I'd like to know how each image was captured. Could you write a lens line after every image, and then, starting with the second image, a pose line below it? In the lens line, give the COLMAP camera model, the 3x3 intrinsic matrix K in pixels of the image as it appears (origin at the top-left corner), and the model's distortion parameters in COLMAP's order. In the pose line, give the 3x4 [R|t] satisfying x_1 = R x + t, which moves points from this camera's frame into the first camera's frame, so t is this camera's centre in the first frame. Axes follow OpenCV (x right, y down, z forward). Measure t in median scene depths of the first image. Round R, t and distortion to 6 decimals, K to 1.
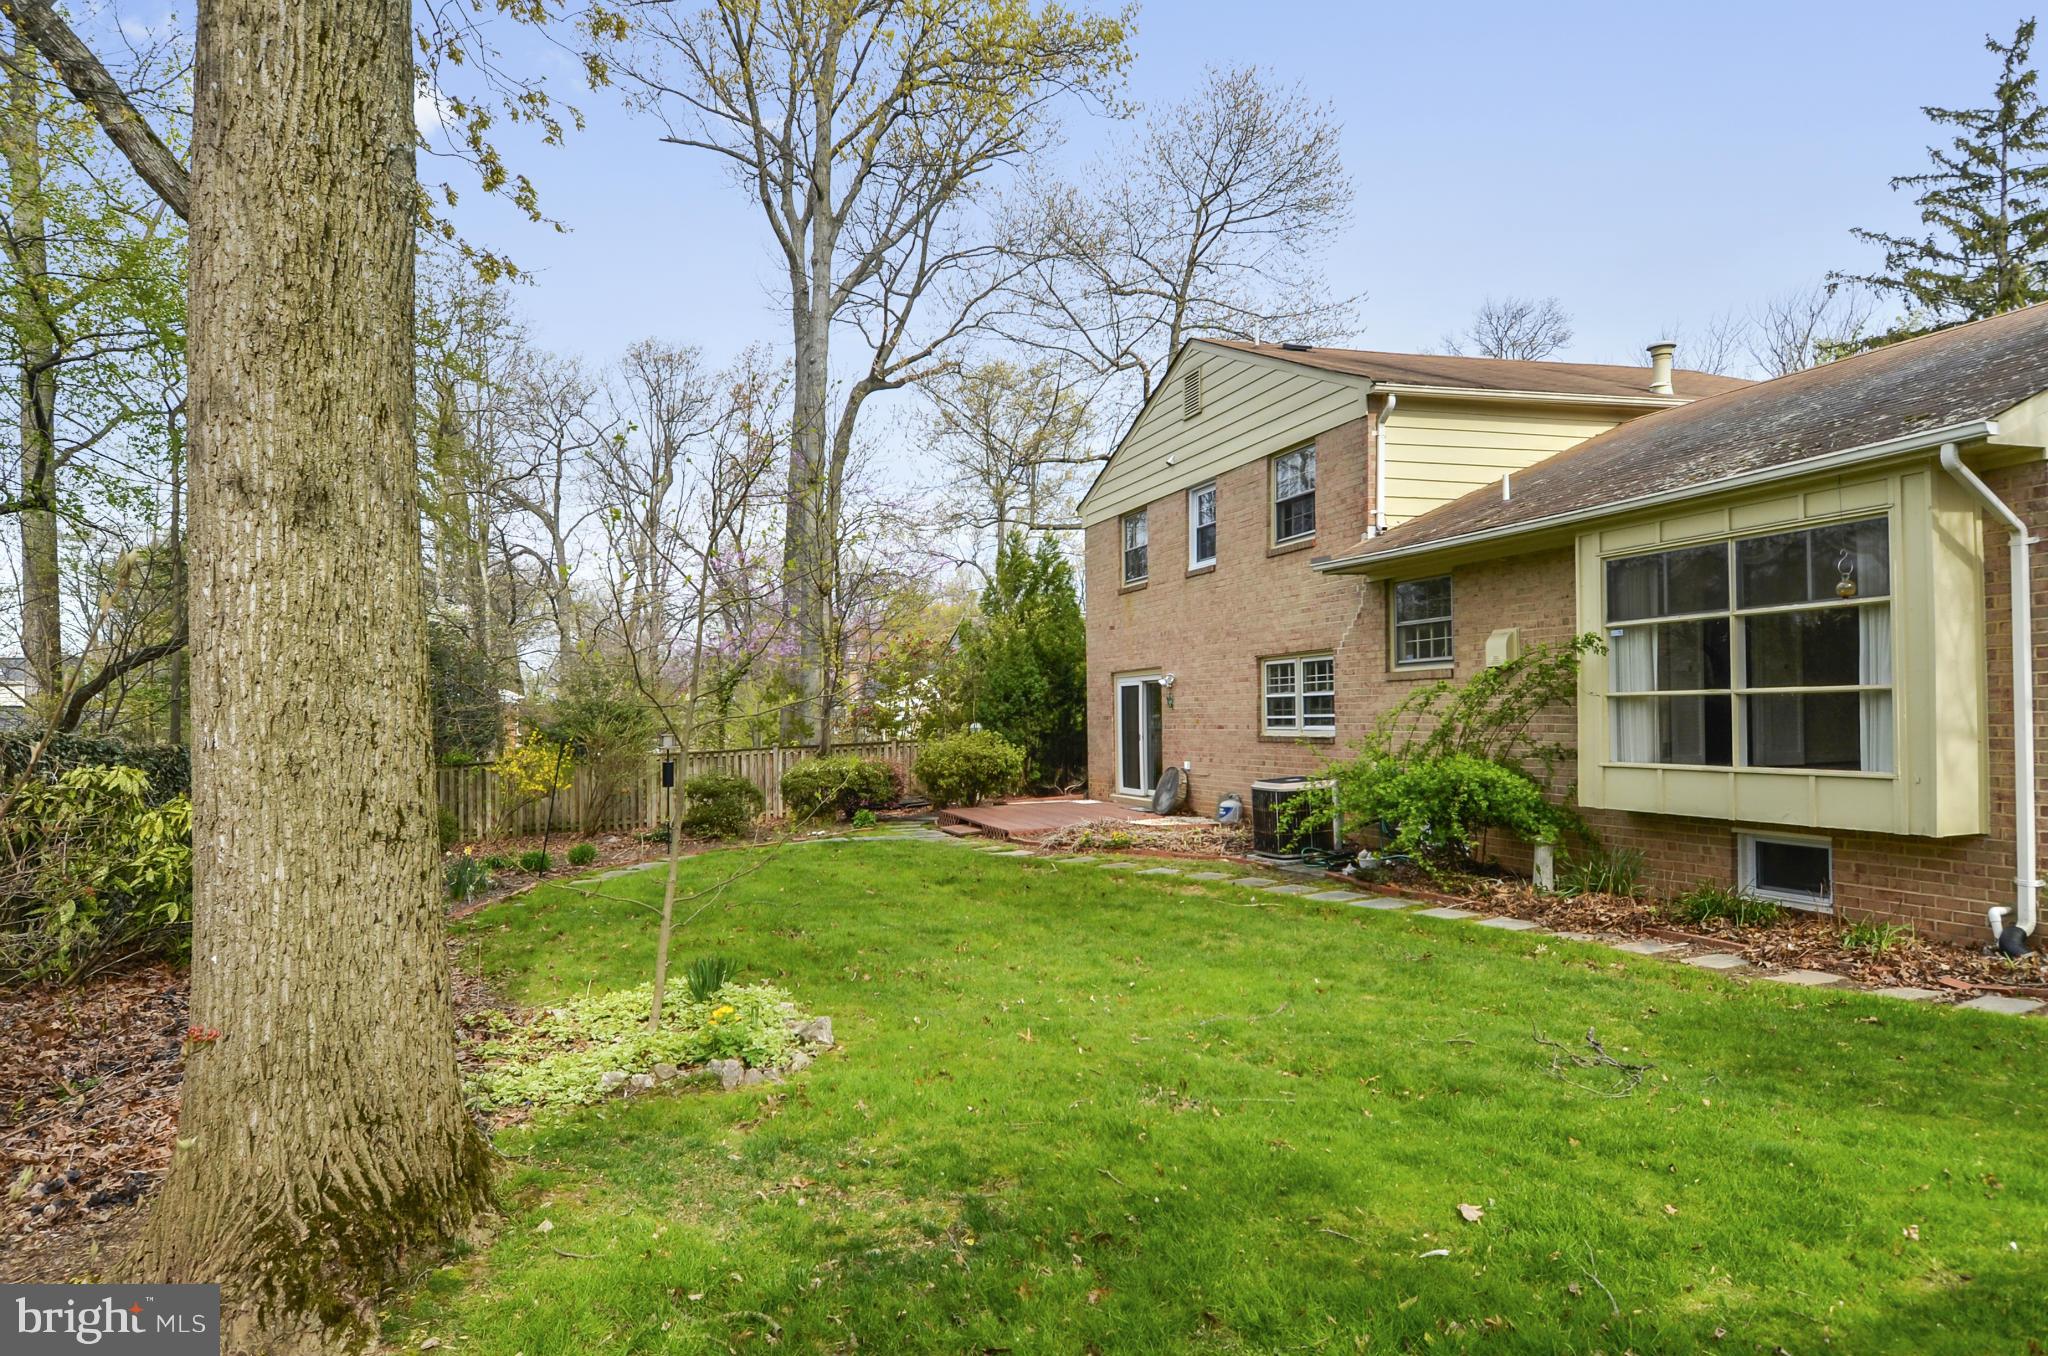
lens RADIAL K [[1103.0, 0, 995.8], [0, 1103.0, 714.9], [0, 0, 1]] dist [0.059270, -0.059718]
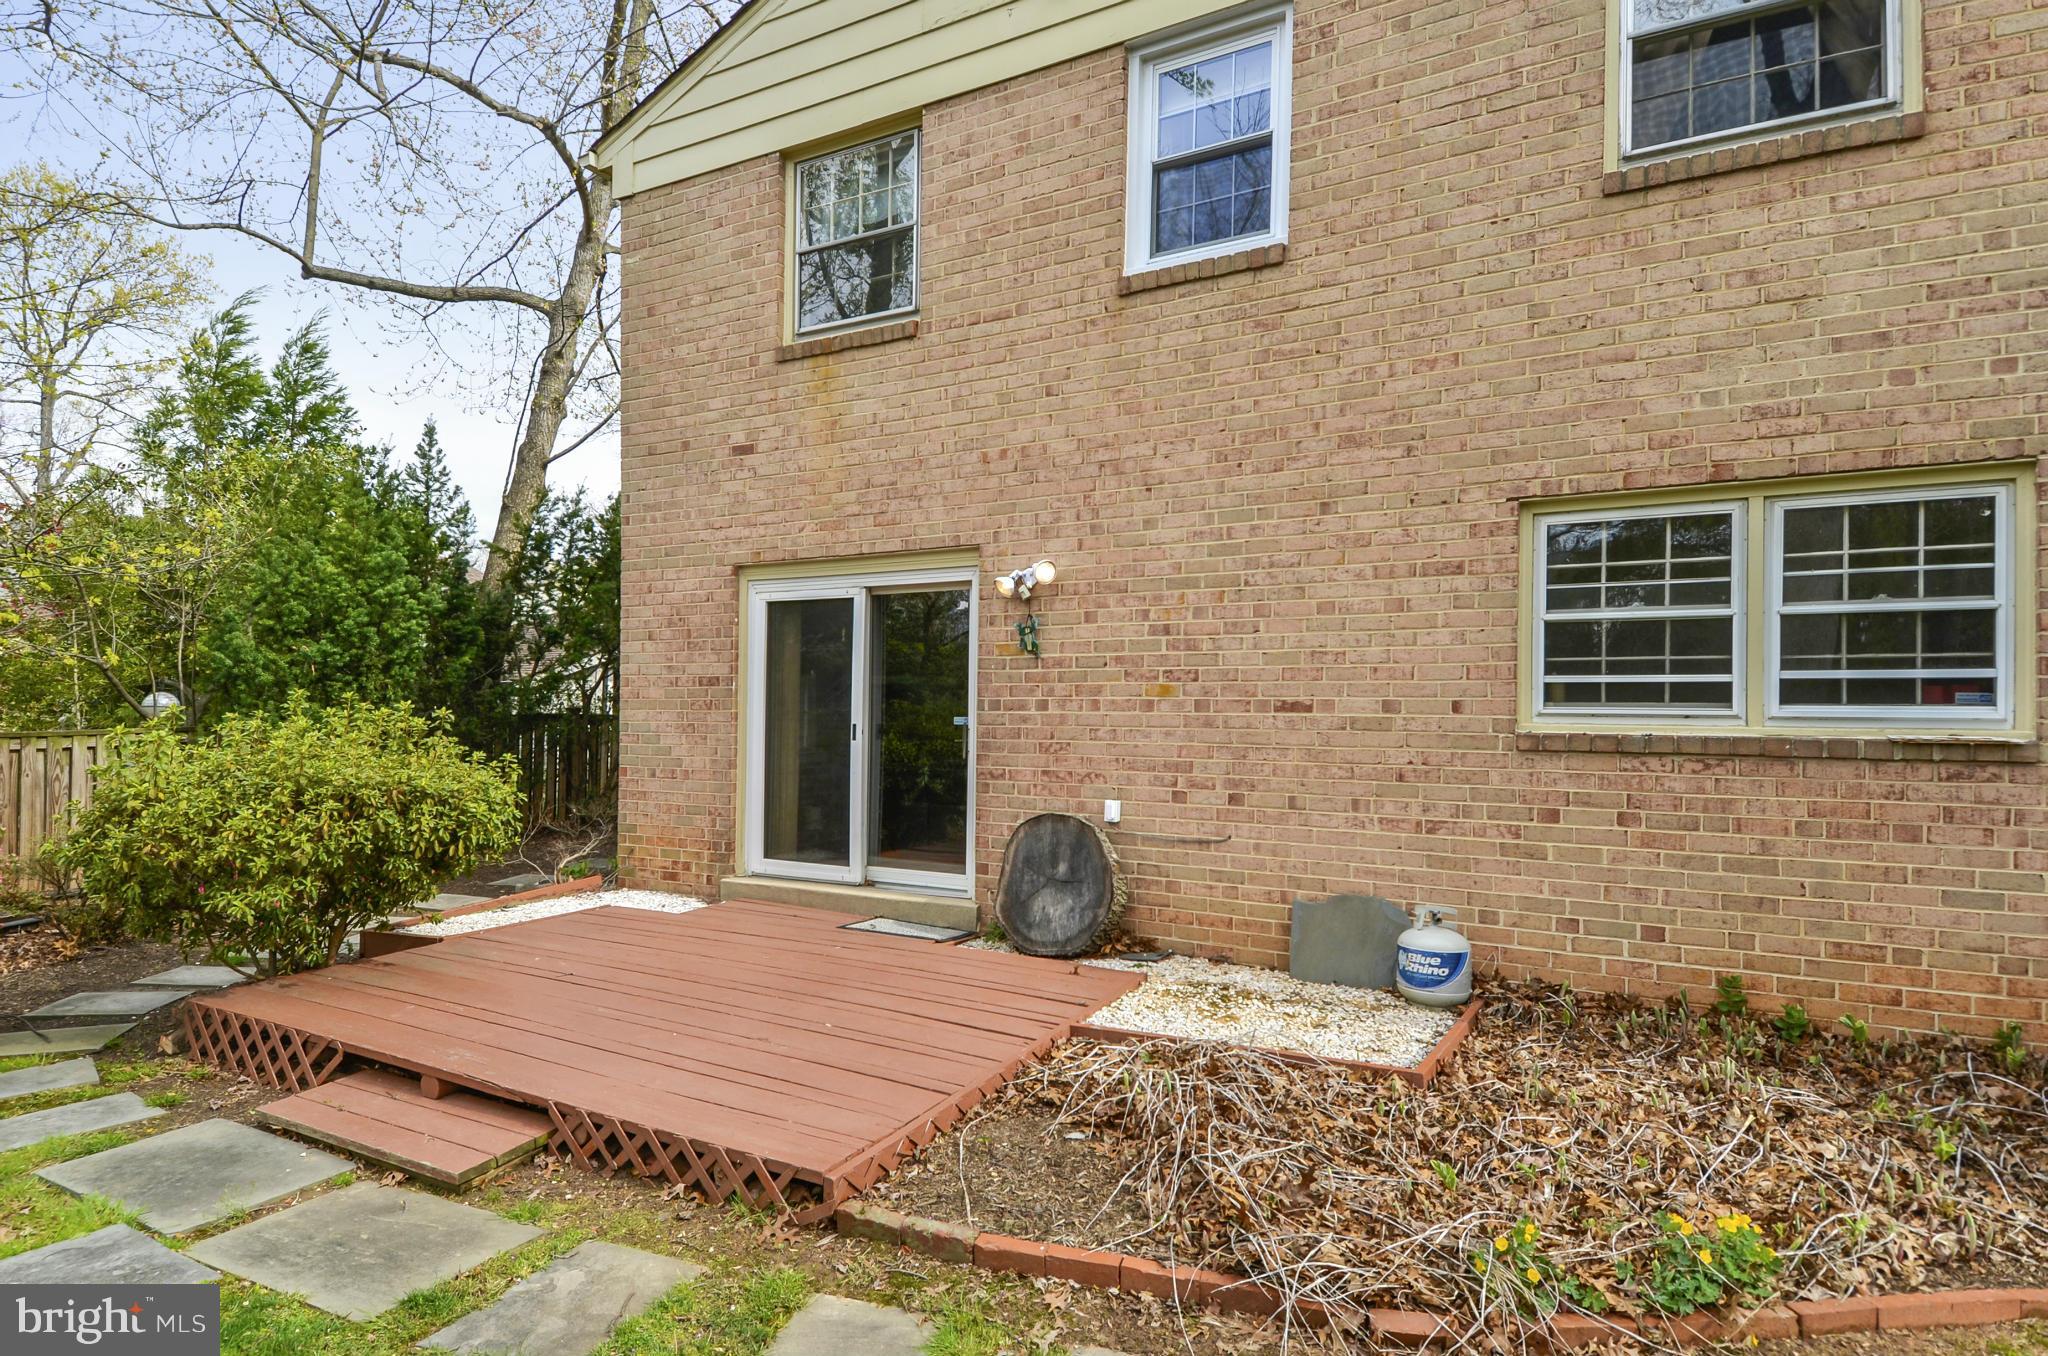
lens RADIAL K [[1103.0, 0, 995.8], [0, 1103.0, 714.9], [0, 0, 1]] dist [0.059270, -0.059718]
pose [[0.752744, 0.012776, 0.658189, -0.096104], [-0.018733, 0.999822, 0.002016, 0.013716], [-0.658047, -0.013848, 0.752850, 0.751710]]
